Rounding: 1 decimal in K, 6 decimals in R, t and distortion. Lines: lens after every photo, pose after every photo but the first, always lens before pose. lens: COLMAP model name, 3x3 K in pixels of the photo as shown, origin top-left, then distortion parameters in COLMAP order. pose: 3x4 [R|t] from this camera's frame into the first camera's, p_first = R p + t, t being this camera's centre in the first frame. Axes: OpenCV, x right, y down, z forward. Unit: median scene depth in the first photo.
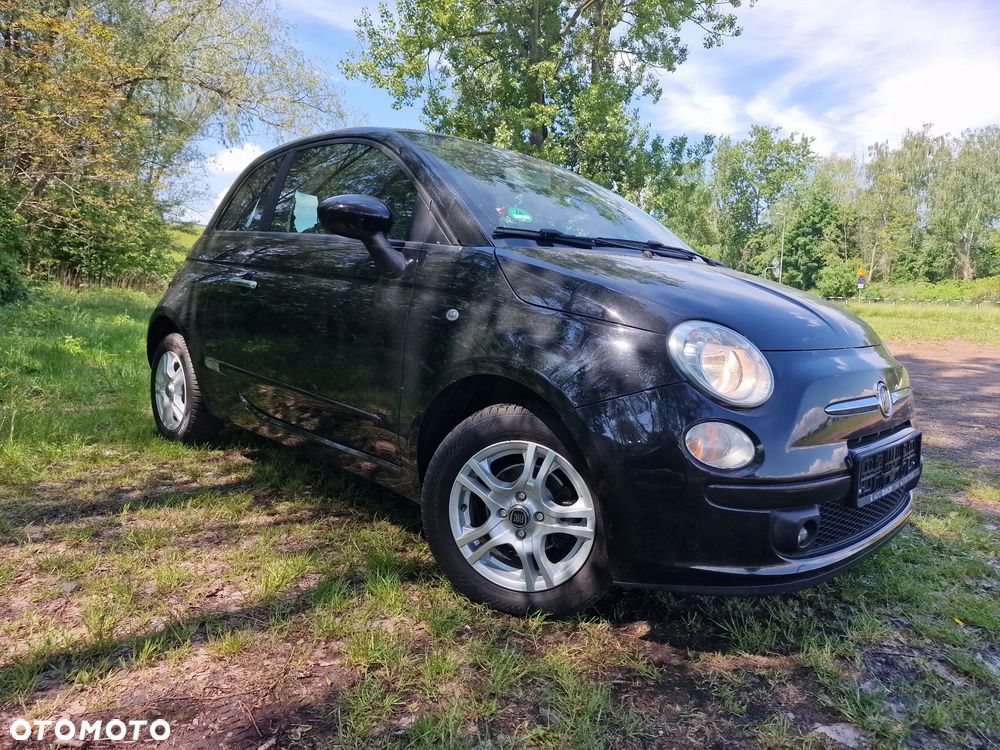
lens RADIAL K [[656.0, 0, 512.1], [0, 656.0, 361.7], [0, 0, 1]] dist [0.062507, -0.046979]
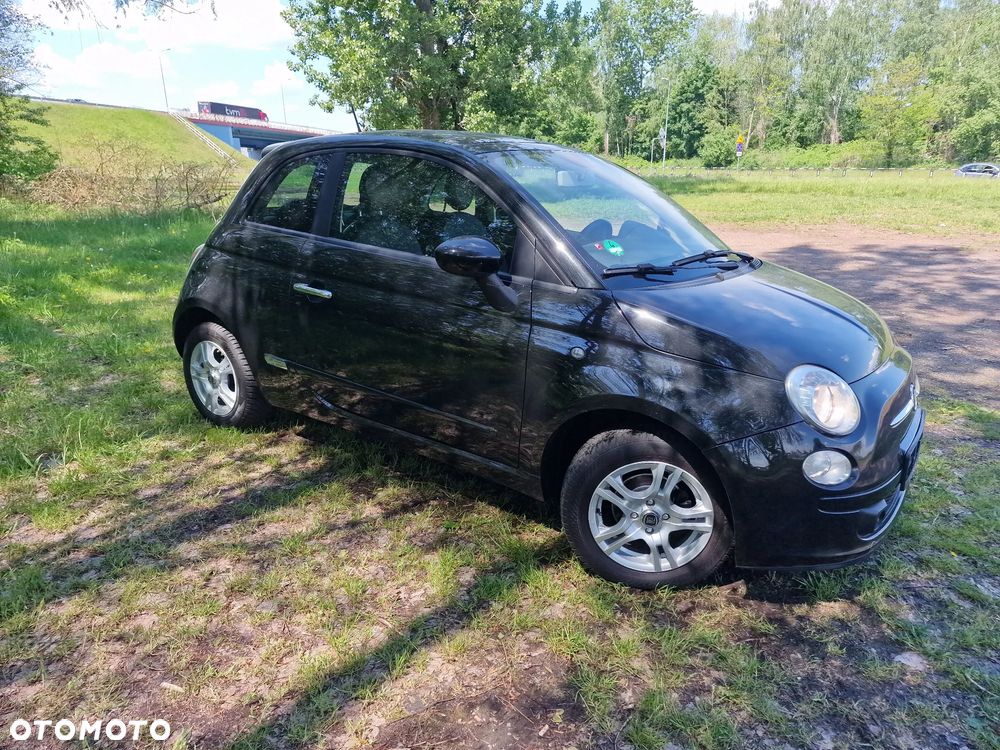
lens RADIAL K [[652.9, 0, 501.6], [0, 652.9, 368.0], [0, 0, 1]] dist [0.064556, -0.049517]
pose [[0.987835, -0.072381, 0.137632, -0.379502], [0.044799, 0.980008, 0.193851, -0.271121], [-0.148912, -0.185327, 0.971328, -0.107027]]
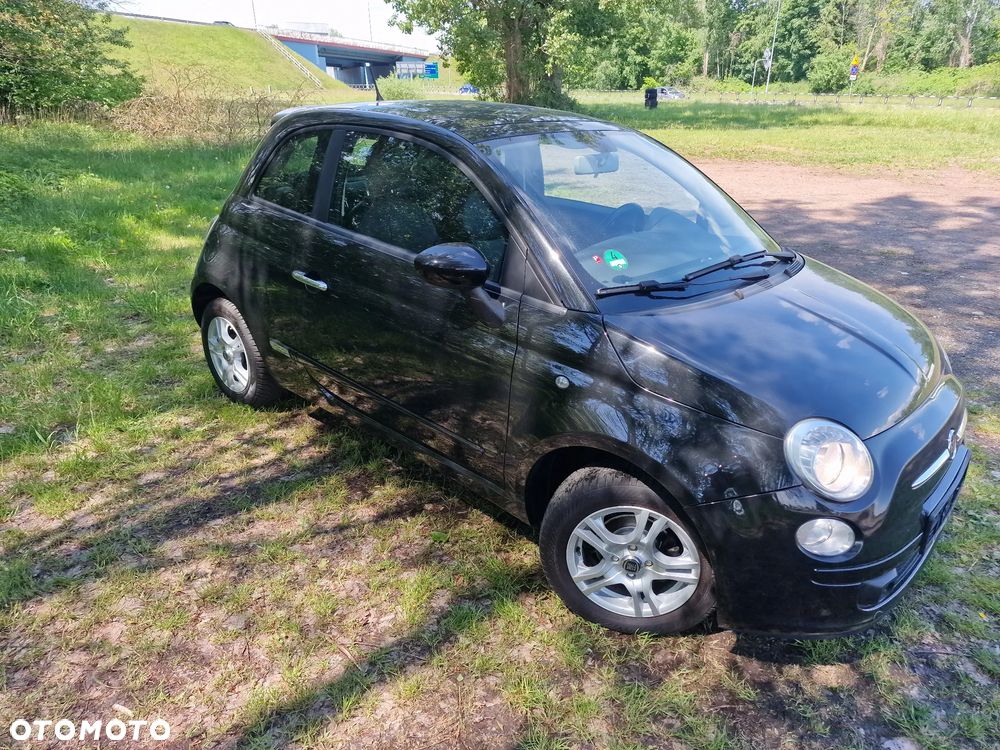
lens RADIAL K [[654.6, 0, 515.6], [0, 654.6, 374.6], [0, 0, 1]] dist [0.066014, -0.050716]
pose [[0.998580, -0.038118, 0.037203, -0.201532], [0.025384, 0.954616, 0.296756, -0.390688], [-0.046826, -0.295390, 0.954229, 0.001607]]
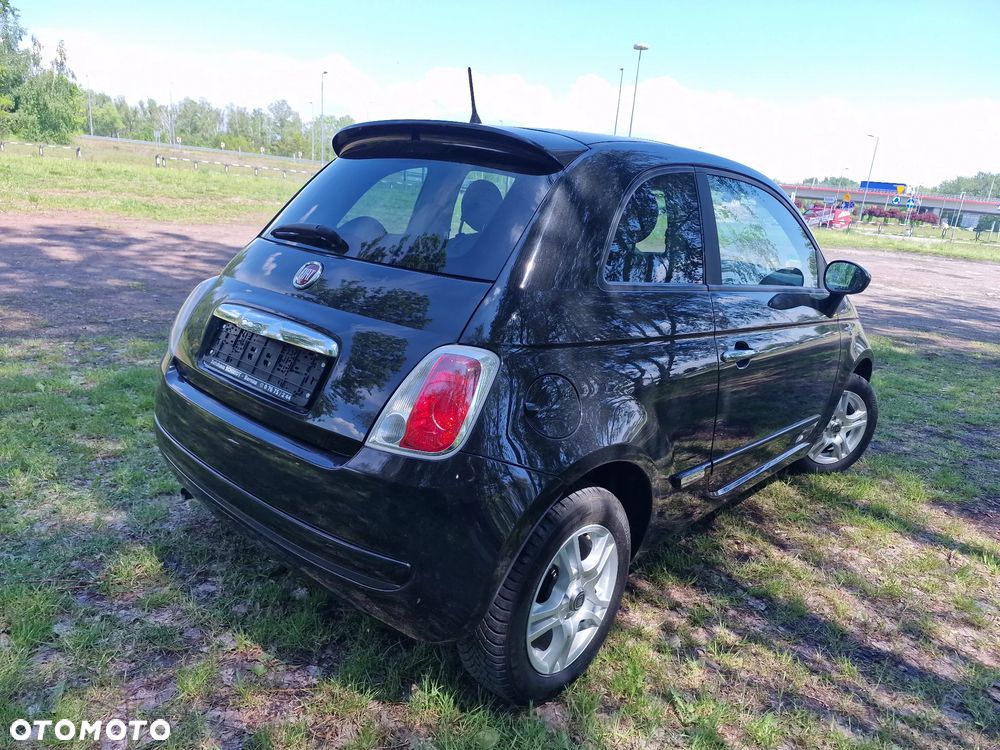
lens RADIAL K [[663.2, 0, 504.2], [0, 663.2, 376.0], [0, 0, 1]] dist [0.053377, -0.040926]
pose [[-0.027751, -0.309870, 0.950374, -1.703893], [0.021946, 0.950322, 0.310494, -0.510150], [-0.999374, 0.029473, -0.019572, 1.884568]]
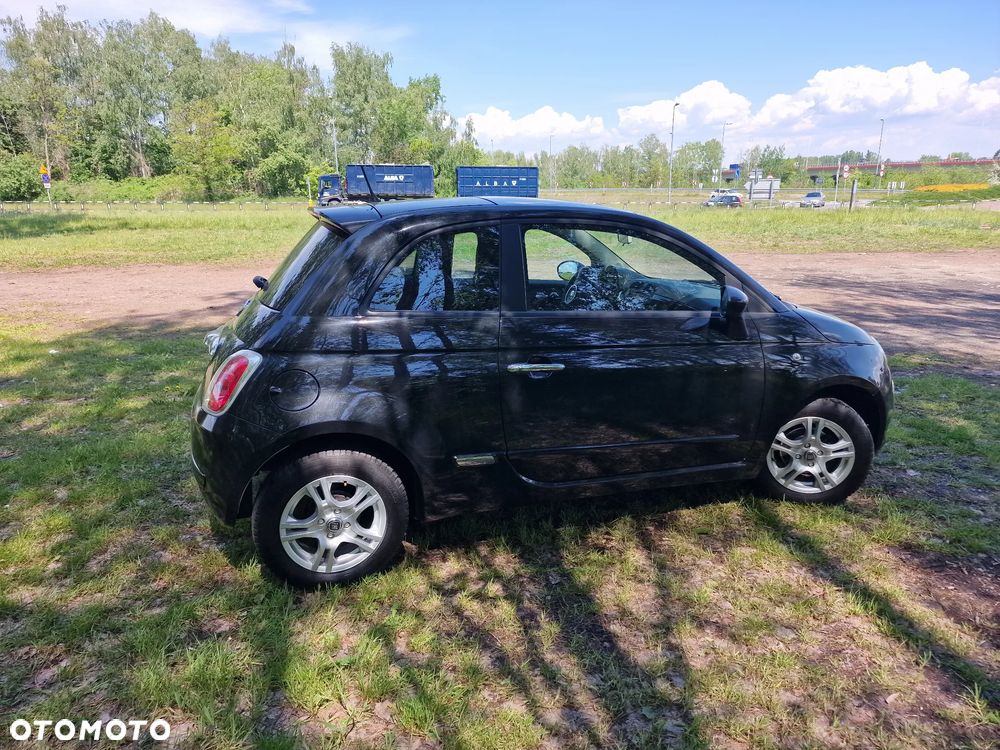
lens RADIAL K [[647.9, 0, 495.5], [0, 647.9, 373.8], [0, 0, 1]] dist [0.063895, -0.048046]
pose [[0.470733, -0.267962, 0.840599, -1.811768], [0.121363, 0.963372, 0.239136, -0.506592], [-0.873889, -0.010552, 0.486011, 0.832666]]
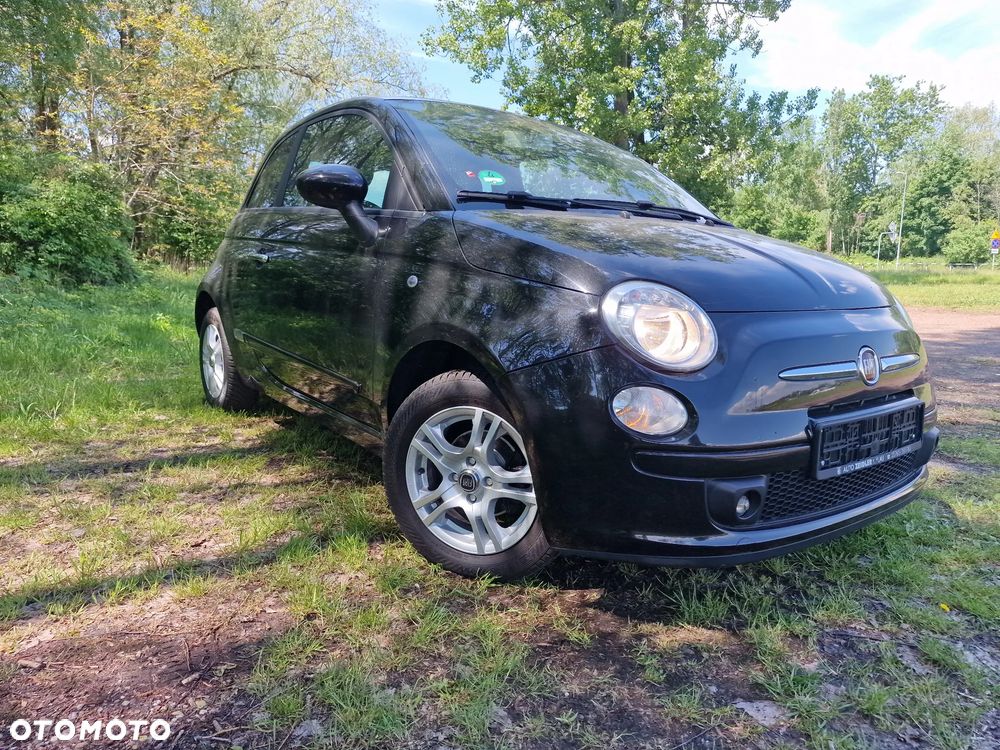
lens RADIAL K [[656.7, 0, 500.5], [0, 656.7, 373.8], [0, 0, 1]] dist [0.063964, -0.049466]
pose [[0.988572, 0.002863, -0.150721, 0.190000], [0.005212, 0.998572, 0.053158, 0.016539], [0.150658, -0.053337, 0.987146, 0.020418]]
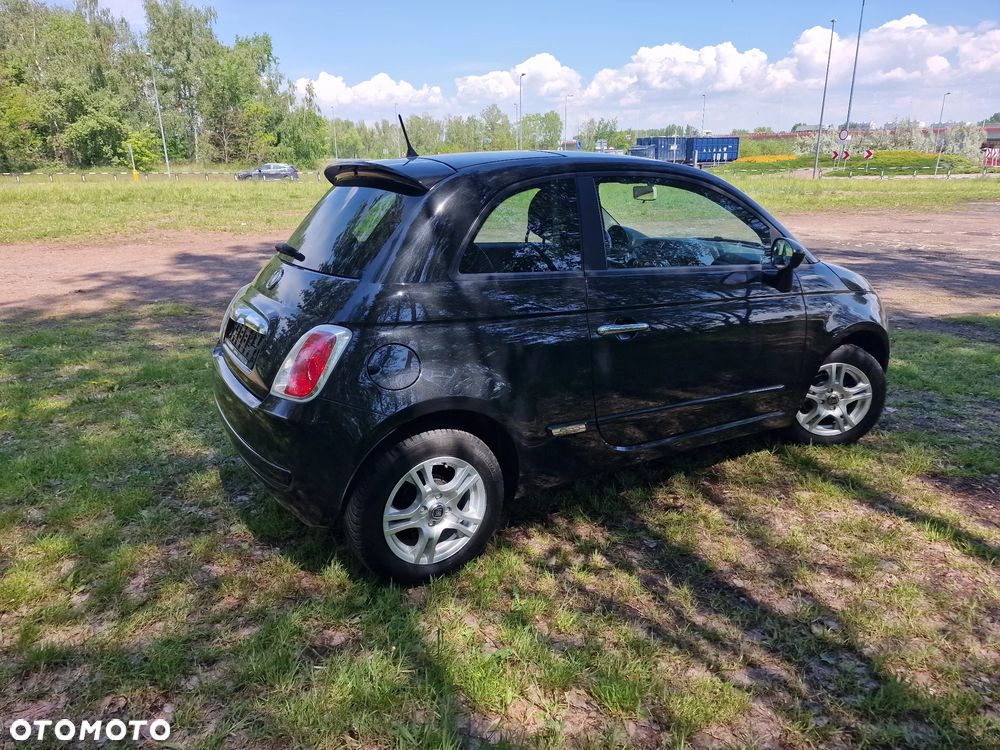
lens RADIAL K [[652.6, 0, 491.4], [0, 652.6, 372.6], [0, 0, 1]] dist [0.068102, -0.052622]
pose [[0.271108, -0.323889, 0.906420, -1.924552], [0.126673, 0.945502, 0.299966, -0.528145], [-0.954177, 0.033496, 0.297361, 1.300380]]
